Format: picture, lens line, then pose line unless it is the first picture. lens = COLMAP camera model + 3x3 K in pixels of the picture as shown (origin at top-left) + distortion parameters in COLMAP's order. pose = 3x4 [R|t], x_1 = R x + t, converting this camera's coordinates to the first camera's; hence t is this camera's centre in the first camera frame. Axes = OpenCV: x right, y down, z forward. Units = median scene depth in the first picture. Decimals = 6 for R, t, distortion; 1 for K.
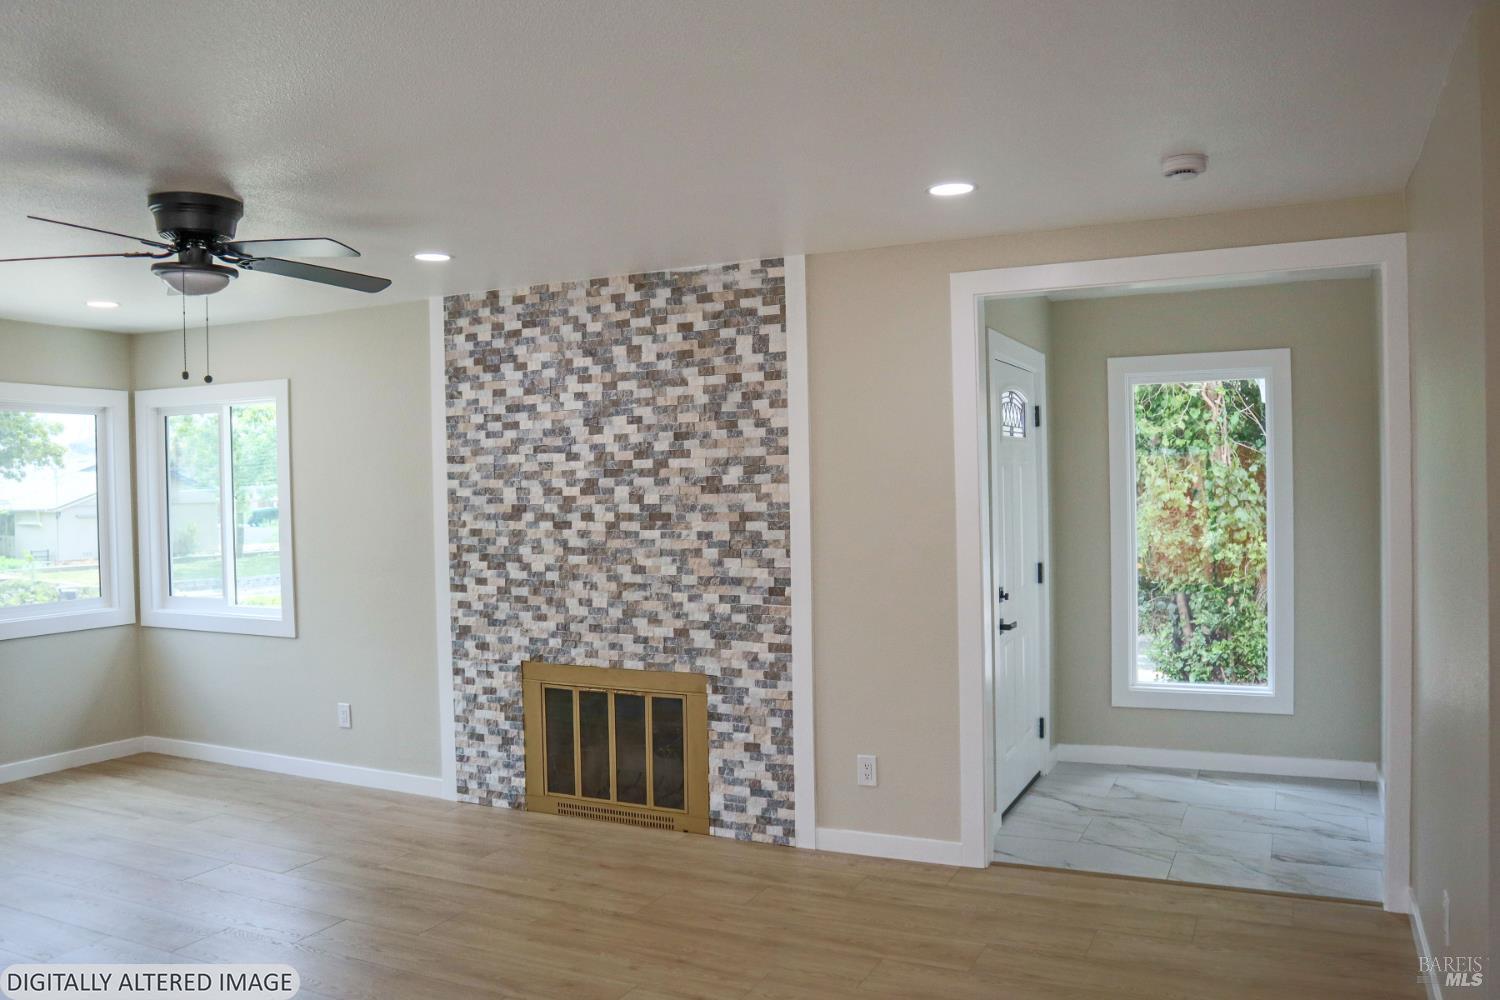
lens RADIAL K [[1163.8, 0, 750.0], [0, 1163.8, 500.0], [0, 0, 1]] dist [-0.125688, 0.073166]
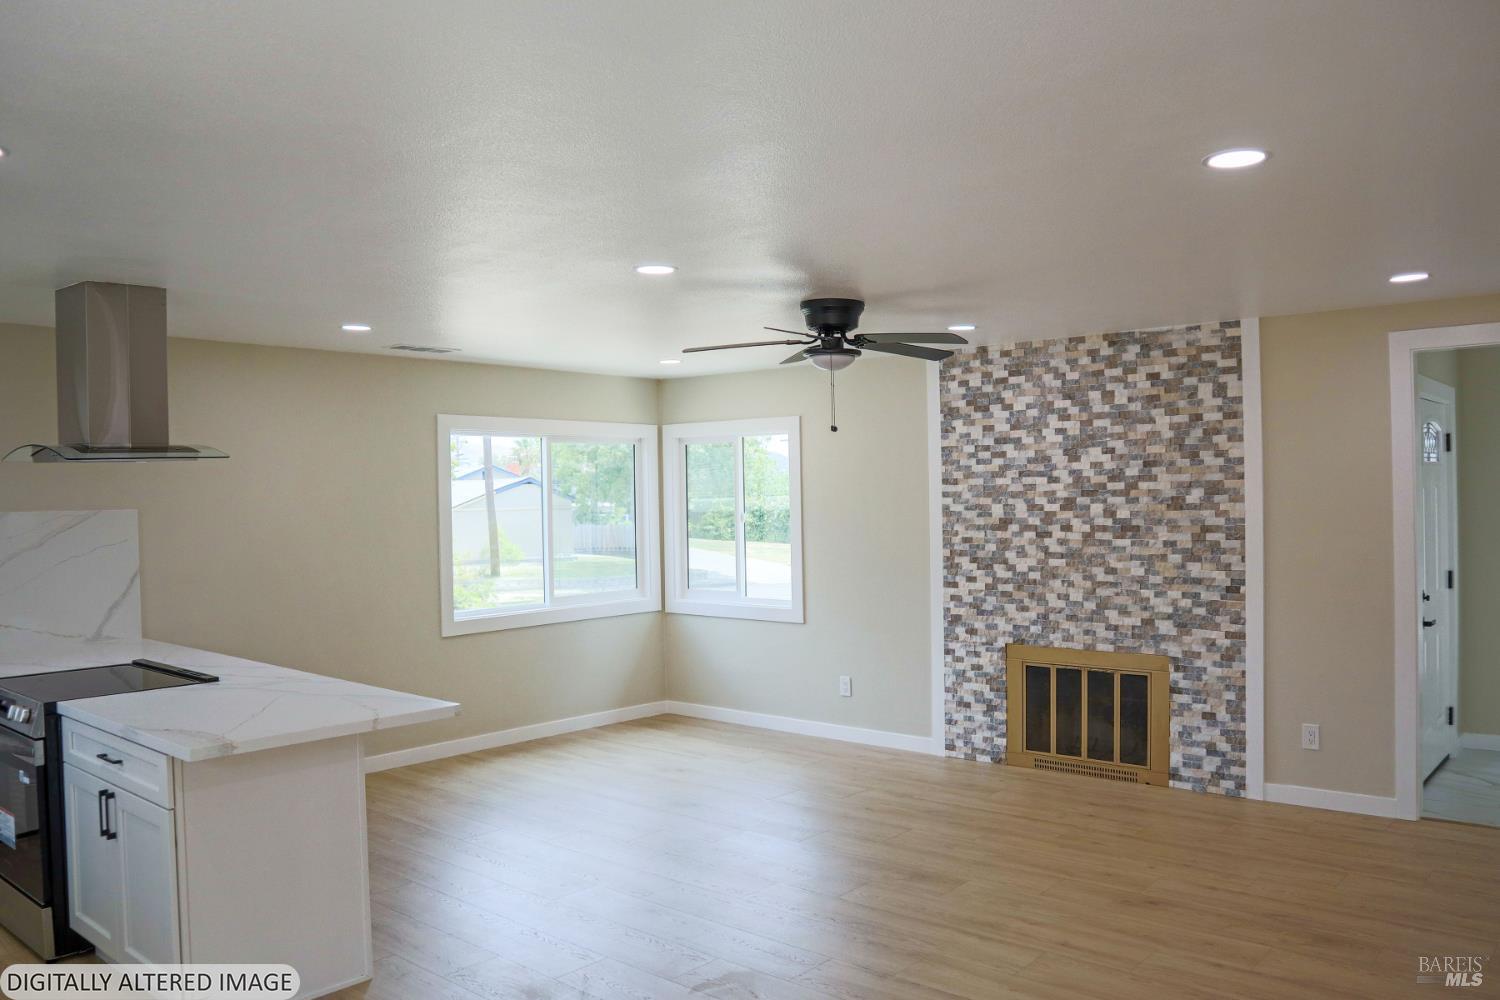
lens RADIAL K [[1163.8, 0, 750.0], [0, 1163.8, 500.0], [0, 0, 1]] dist [-0.125688, 0.073166]
pose [[0.964607, 0.001488, -0.263688, -0.145445], [-0.002966, 0.999982, -0.005209, -0.008489], [0.263676, 0.005807, 0.964594, -0.291447]]
